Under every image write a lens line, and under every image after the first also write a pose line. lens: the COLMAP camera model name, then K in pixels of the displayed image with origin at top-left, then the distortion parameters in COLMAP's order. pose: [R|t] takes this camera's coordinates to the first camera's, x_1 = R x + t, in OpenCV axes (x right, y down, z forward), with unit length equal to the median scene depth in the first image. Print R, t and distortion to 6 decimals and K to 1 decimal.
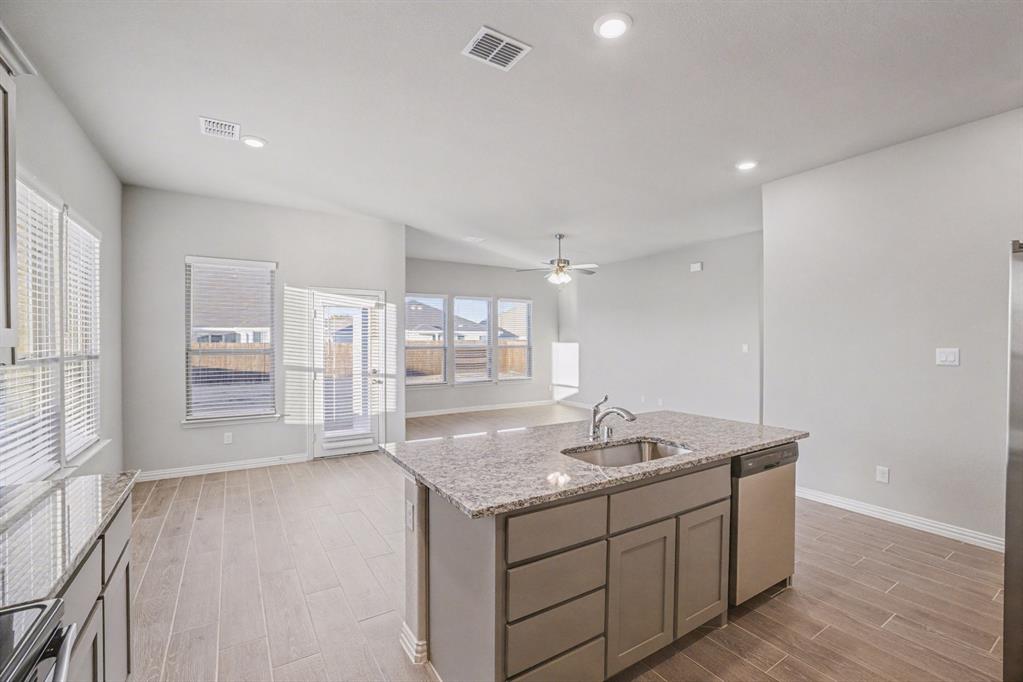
lens RADIAL K [[438.4, 0, 507.1], [0, 438.4, 341.8], [0, 0, 1]] dist [-0.034430, 0.007309]
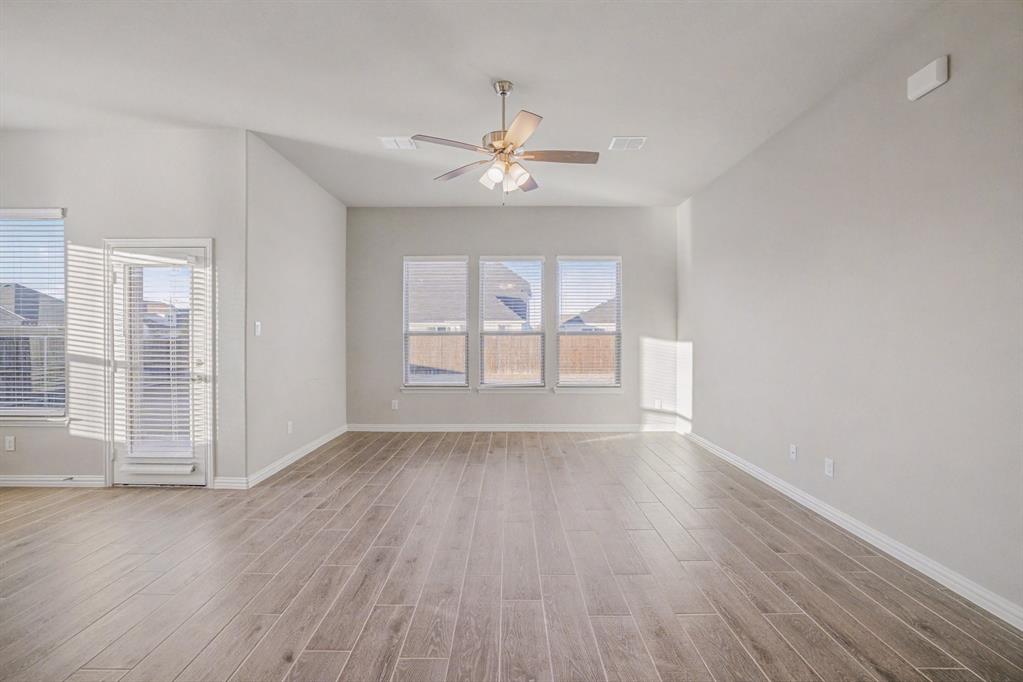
lens RADIAL K [[438.4, 0, 506.8], [0, 438.4, 334.6], [0, 0, 1]] dist [-0.034430, 0.007309]
pose [[0.844019, -0.003637, -0.536301, 0.580626], [-0.001221, 0.999961, -0.008703, 0.041452], [0.536312, 0.008001, 0.843982, 0.956720]]
